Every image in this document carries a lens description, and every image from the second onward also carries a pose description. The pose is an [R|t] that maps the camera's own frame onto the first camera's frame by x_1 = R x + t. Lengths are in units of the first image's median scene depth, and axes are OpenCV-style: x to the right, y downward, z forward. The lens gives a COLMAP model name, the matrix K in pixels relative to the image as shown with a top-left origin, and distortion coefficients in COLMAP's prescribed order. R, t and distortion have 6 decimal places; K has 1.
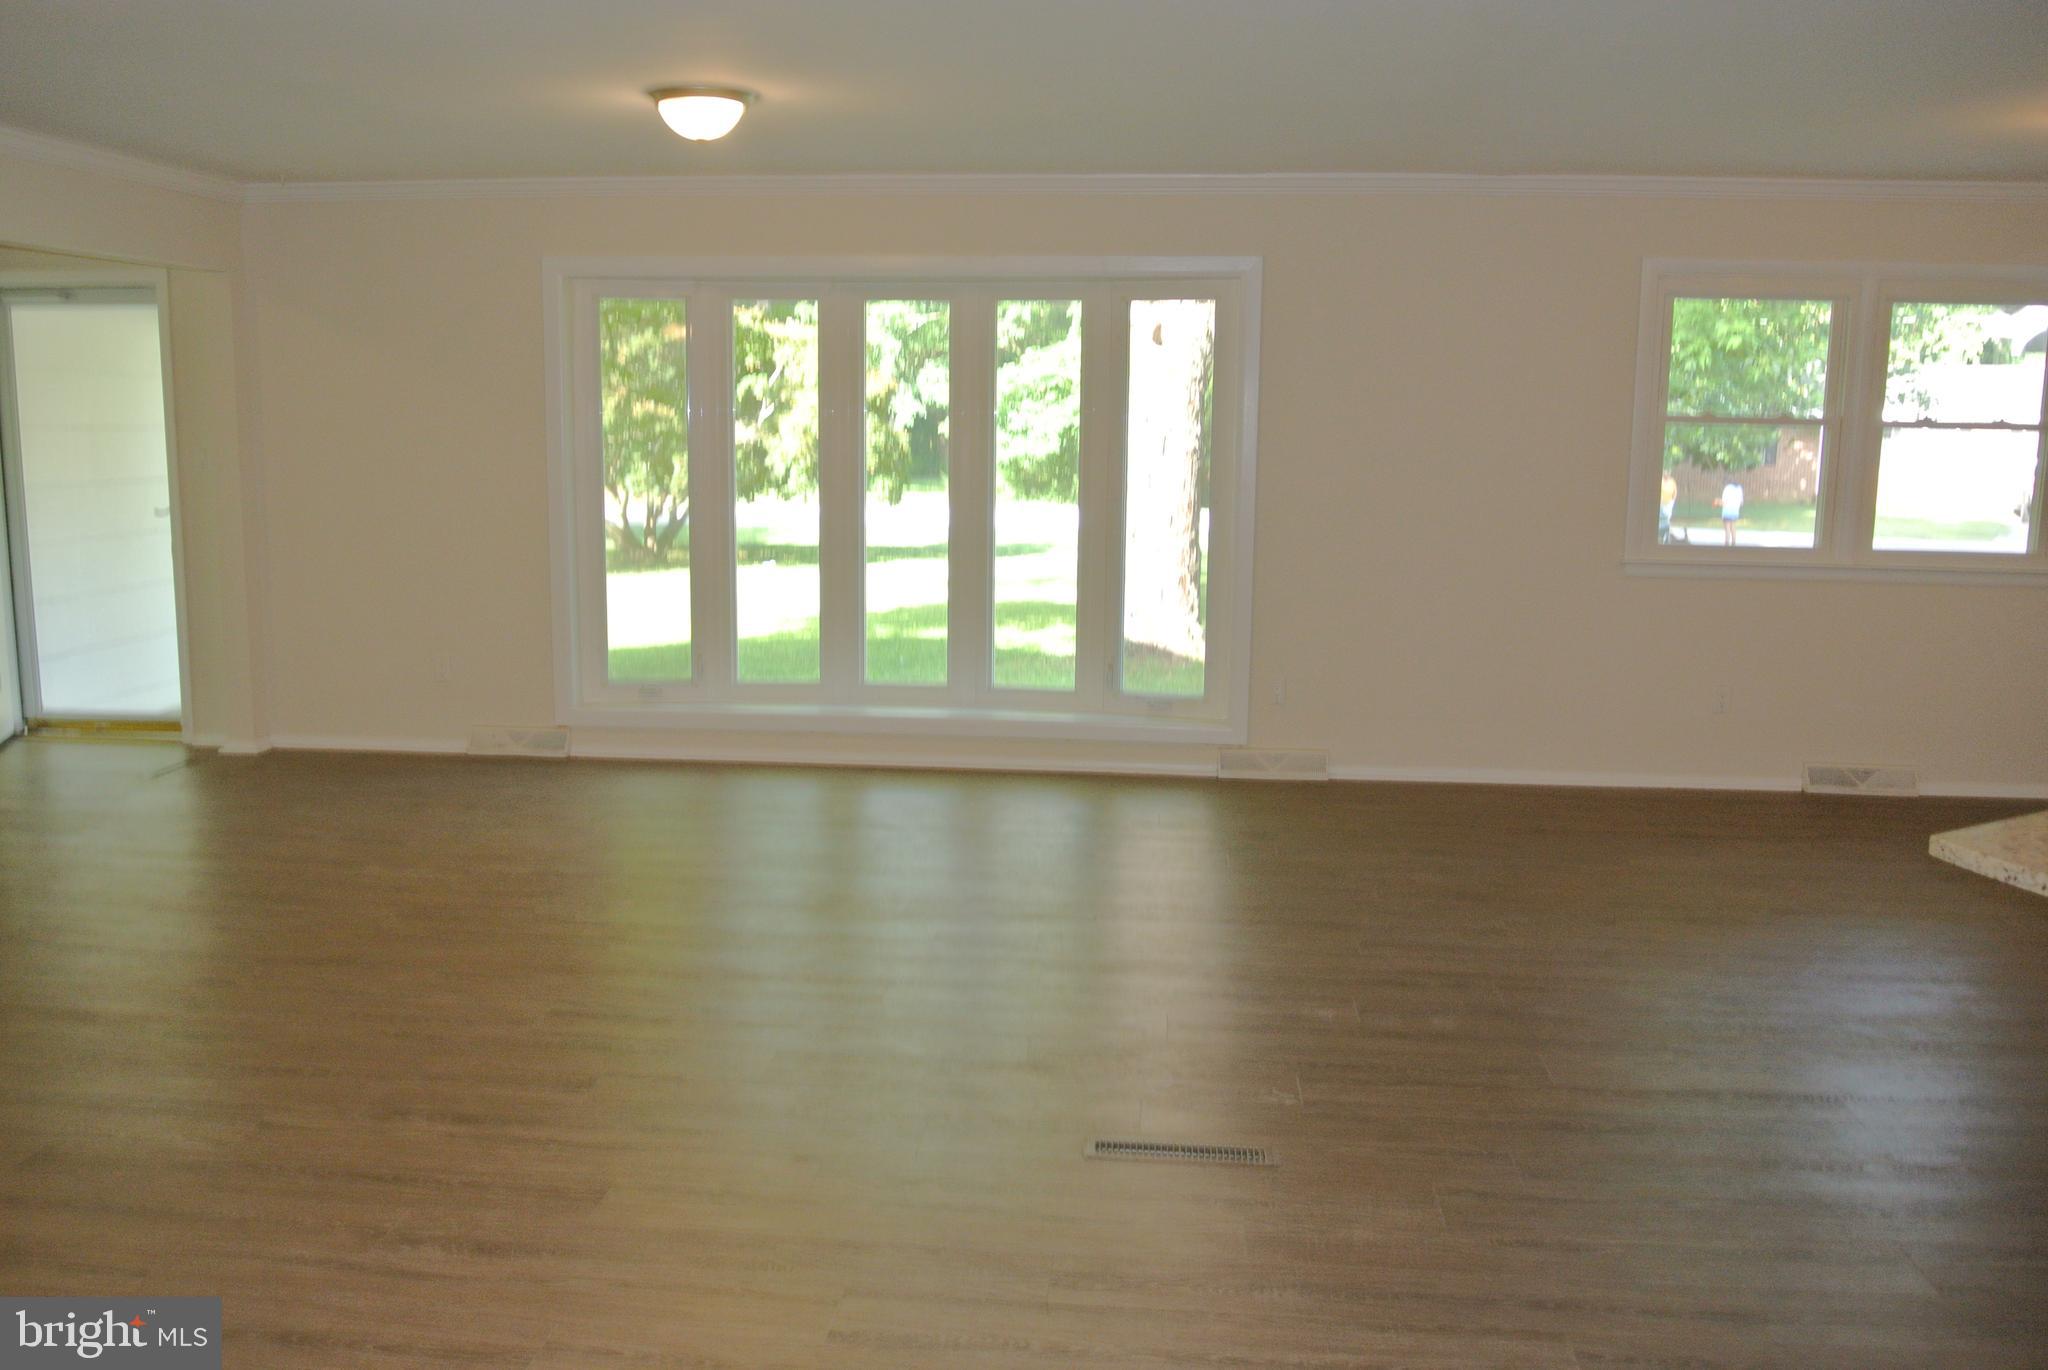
lens RADIAL K [[1695.7, 0, 1014.2], [0, 1695.7, 698.3], [0, 0, 1]] dist [-0.077426, 0.032587]
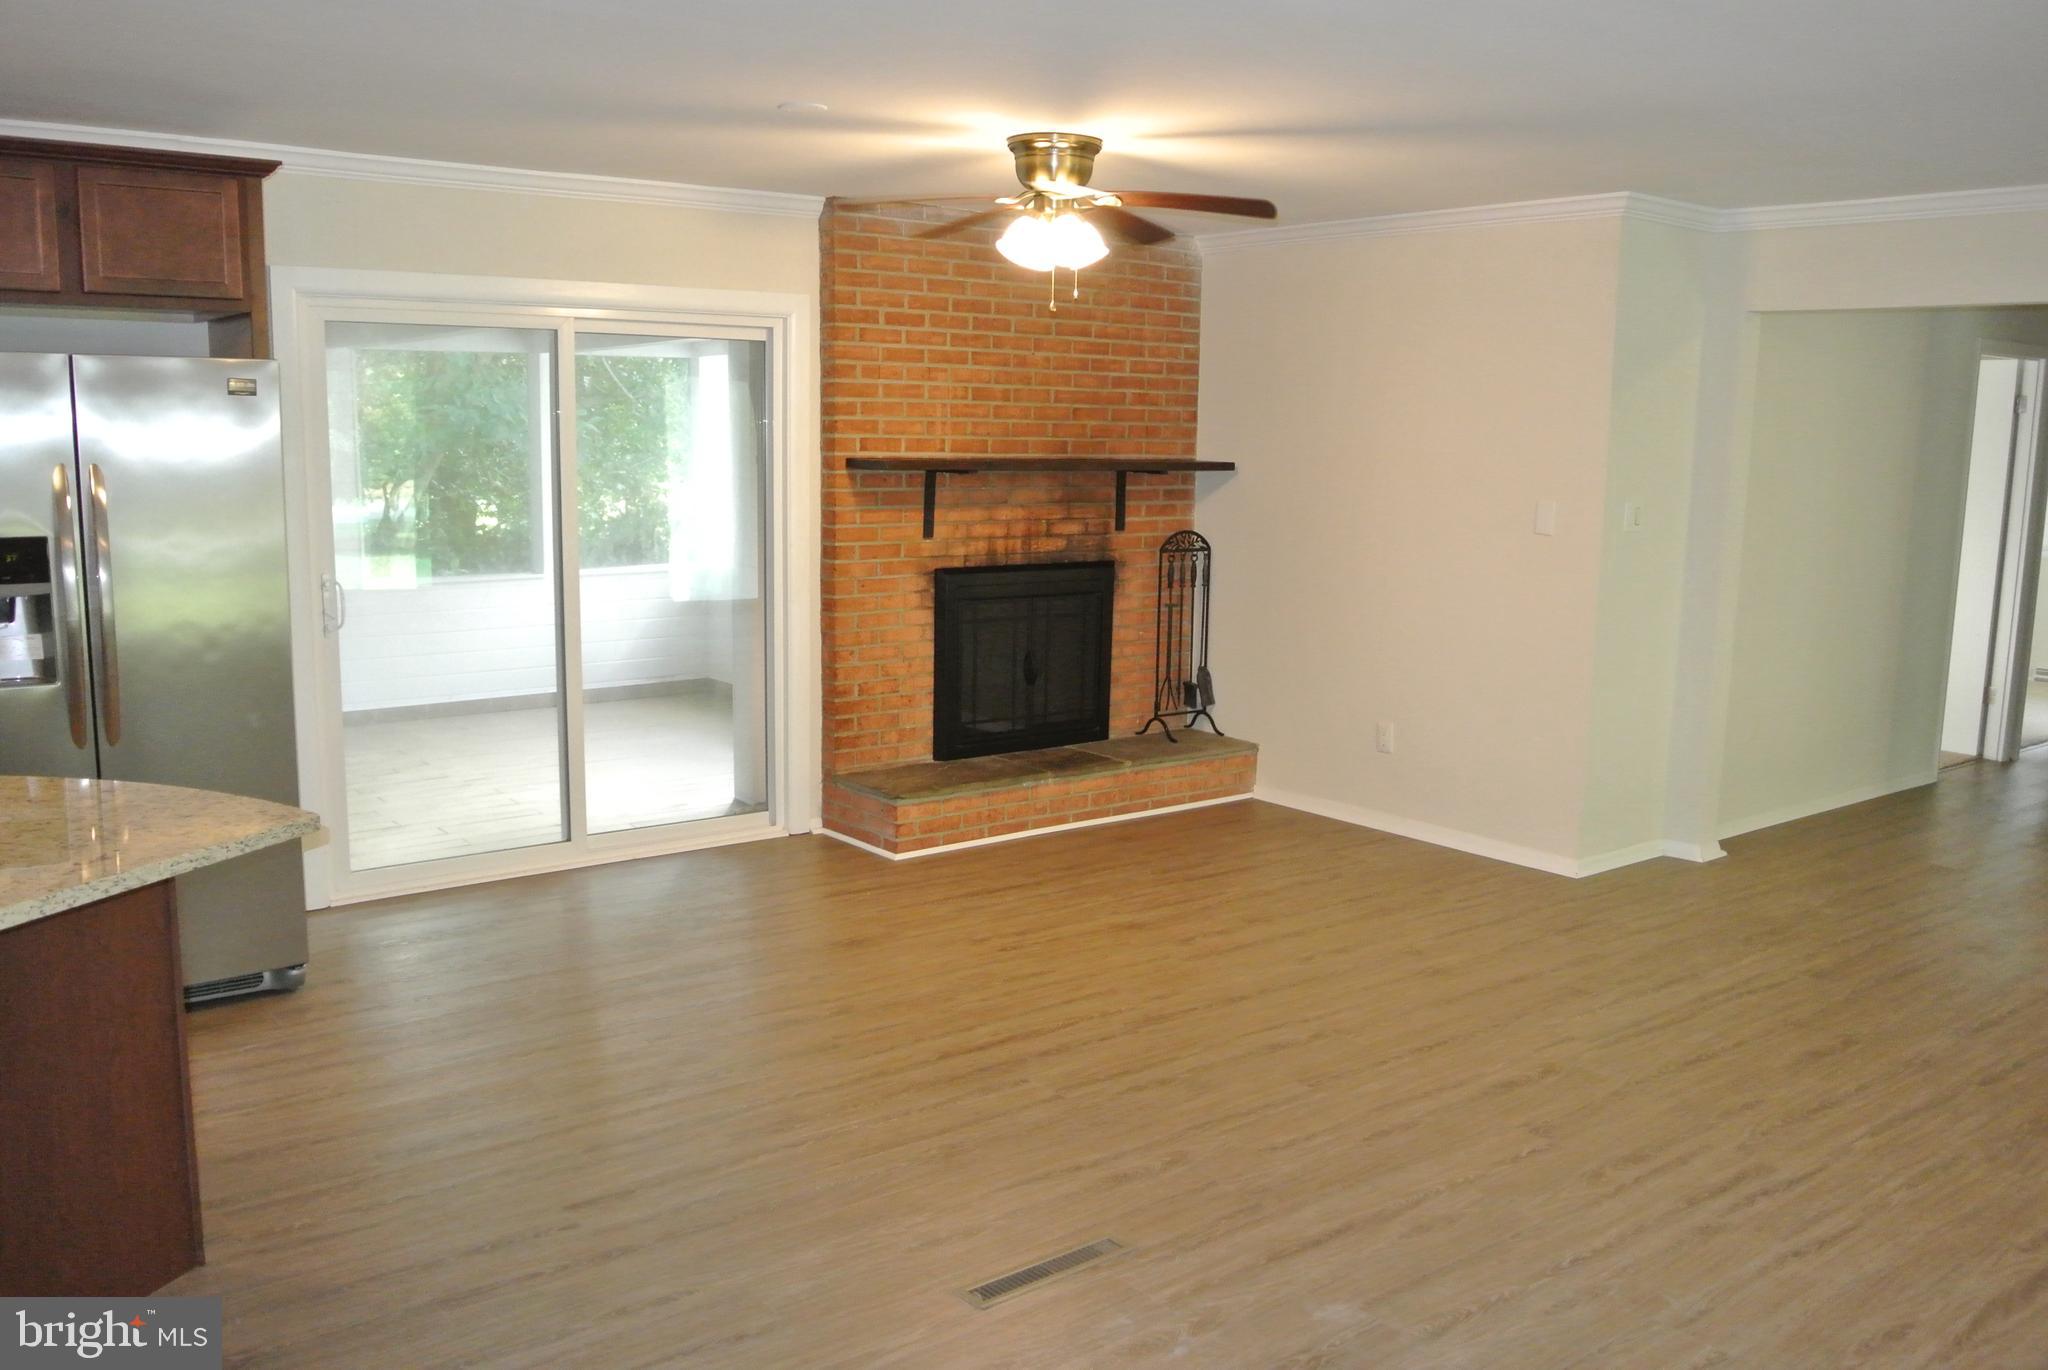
lens RADIAL K [[1695.7, 0, 1011.0], [0, 1695.7, 705.3], [0, 0, 1]] dist [-0.077426, 0.032587]
pose [[-0.728647, 0.087723, -0.679248, 0.363277], [-0.134267, 0.954222, 0.267268, -0.139955], [0.671599, 0.285945, -0.683513, 0.771654]]
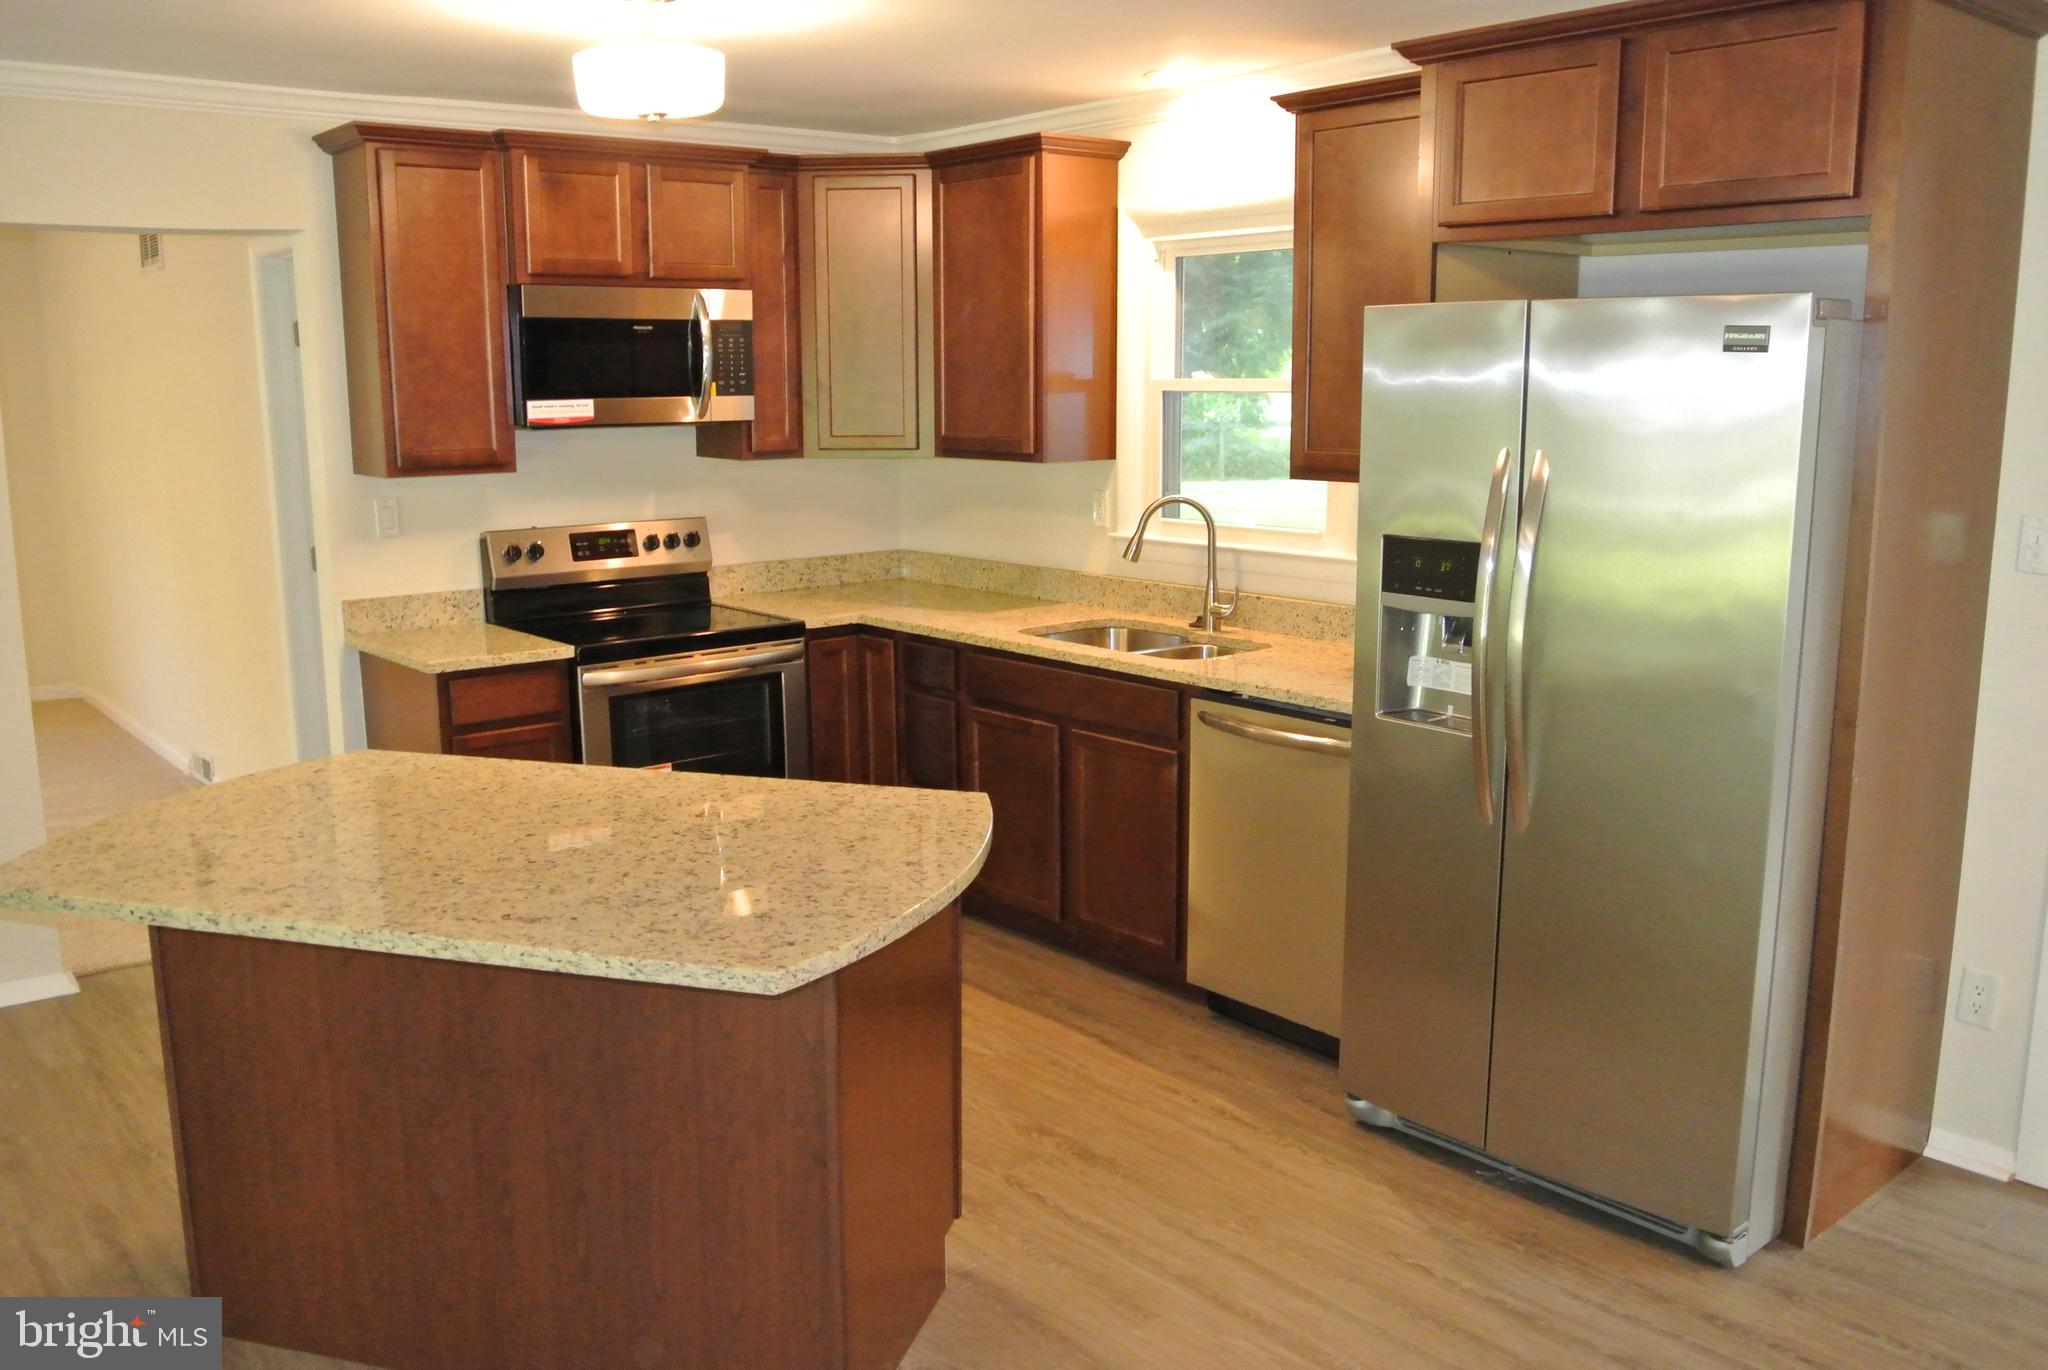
lens RADIAL K [[1695.7, 0, 1006.2], [0, 1695.7, 695.8], [0, 0, 1]] dist [-0.077426, 0.032587]
pose [[-0.705414, -0.137303, 0.695369, -0.036602], [0.114913, 0.945925, 0.303349, -0.106987], [-0.699418, 0.293894, -0.651491, 0.513974]]
